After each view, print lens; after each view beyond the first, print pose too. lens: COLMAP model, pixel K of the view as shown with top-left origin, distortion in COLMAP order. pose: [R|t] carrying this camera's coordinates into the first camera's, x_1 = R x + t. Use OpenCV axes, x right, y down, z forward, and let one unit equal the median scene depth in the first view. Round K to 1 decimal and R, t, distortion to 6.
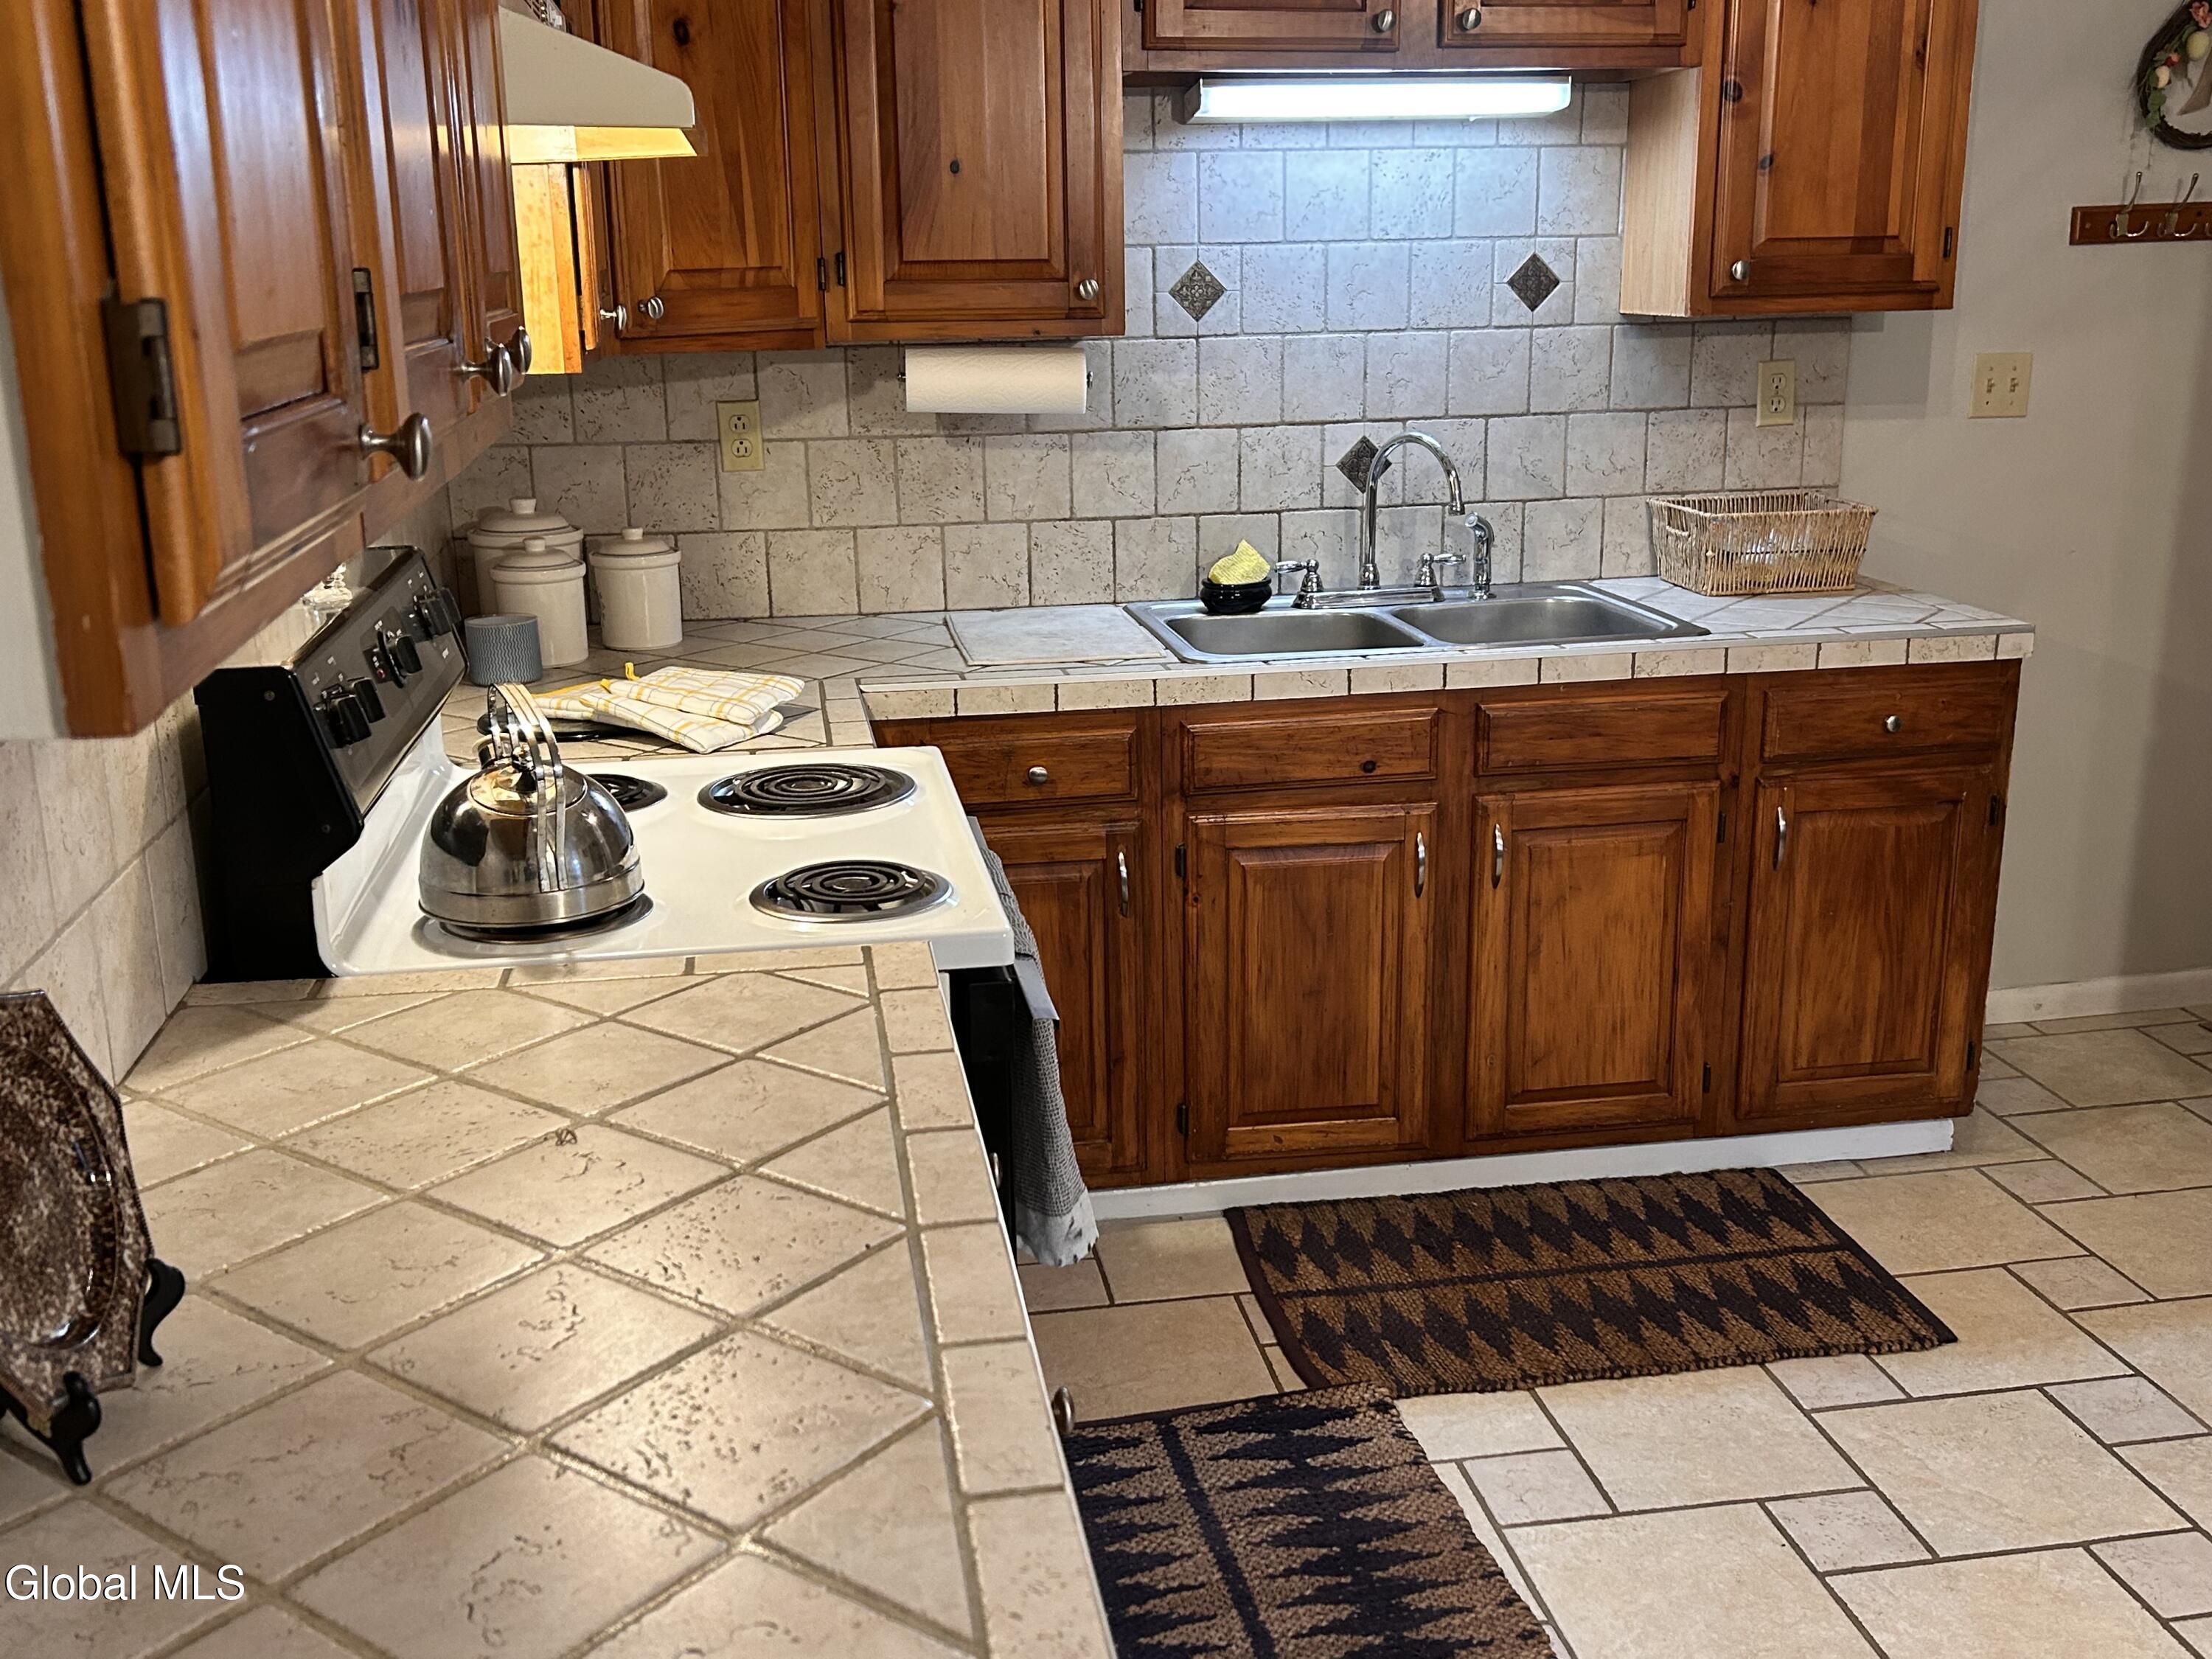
lens RADIAL K [[2177.2, 0, 1114.1], [0, 2177.2, 848.3], [0, 0, 1]] dist [0.100331, 0.000000]
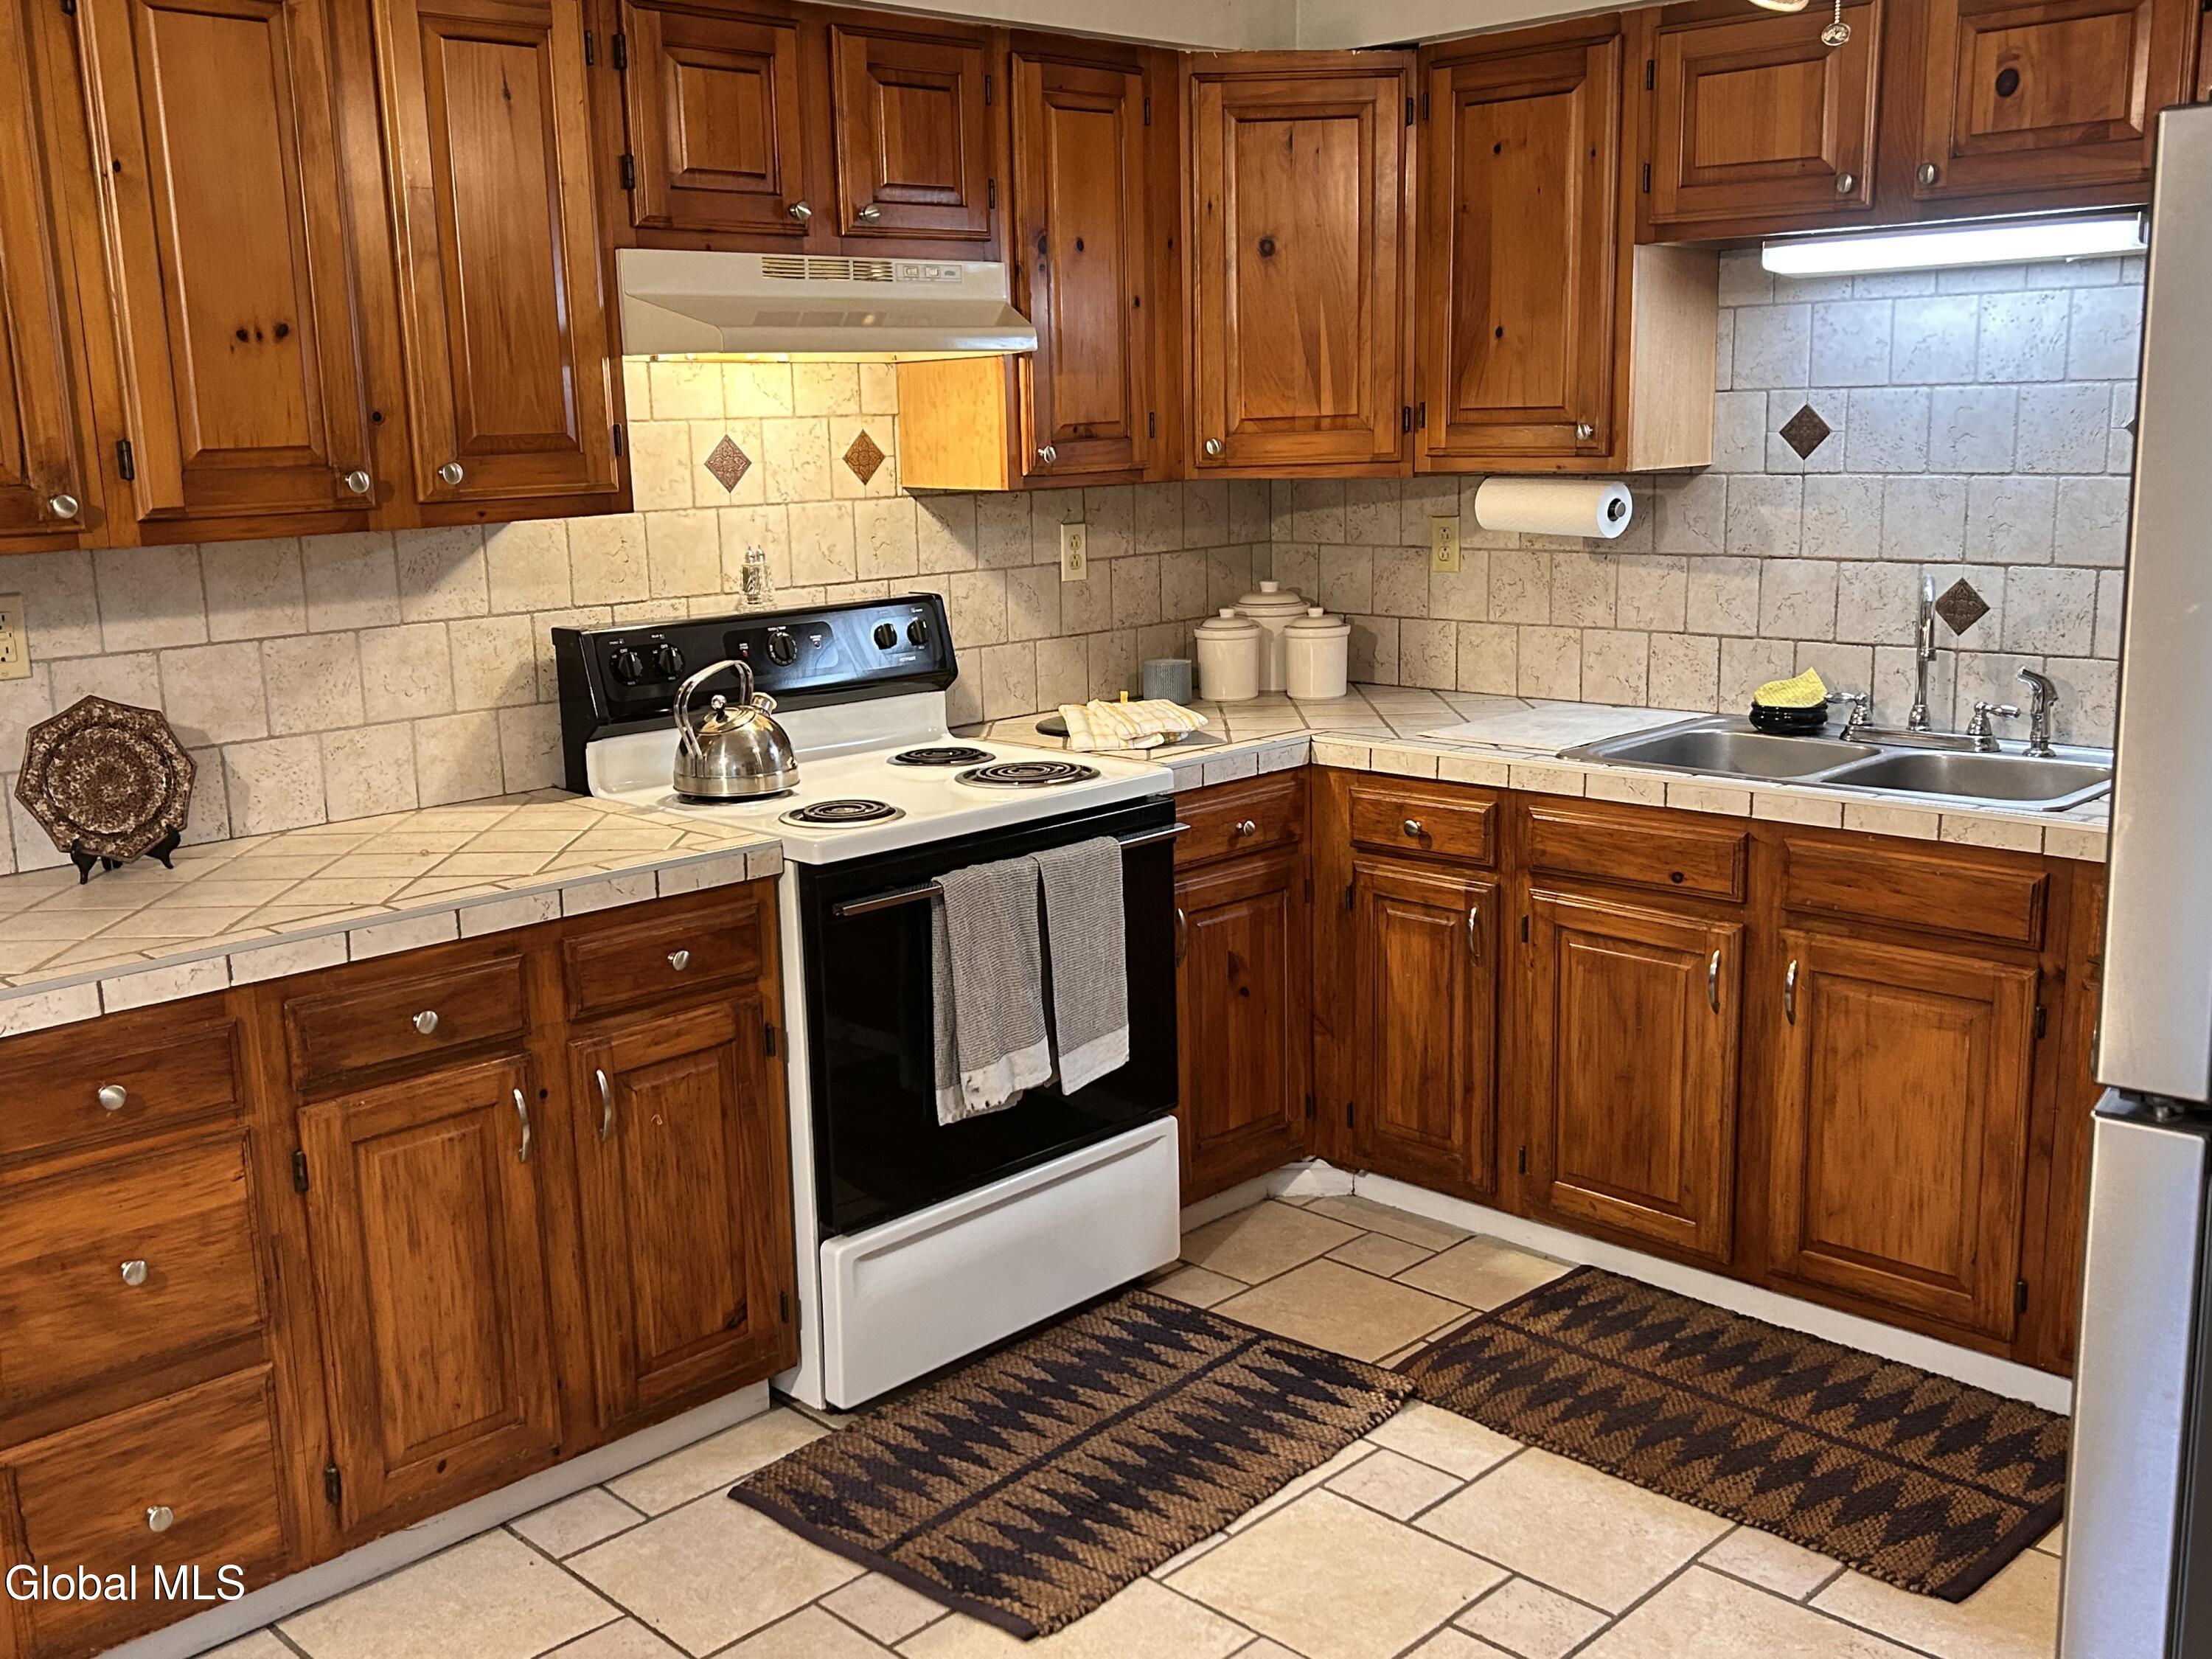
lens RADIAL K [[2177.2, 0, 1053.3], [0, 2177.2, 825.1], [0, 0, 1]] dist [0.100331, 0.000000]
pose [[0.571565, 0.163433, -0.804116, 0.763740], [-0.203988, 0.977501, 0.053679, -0.055087], [0.794797, 0.133349, 0.592044, 0.111854]]
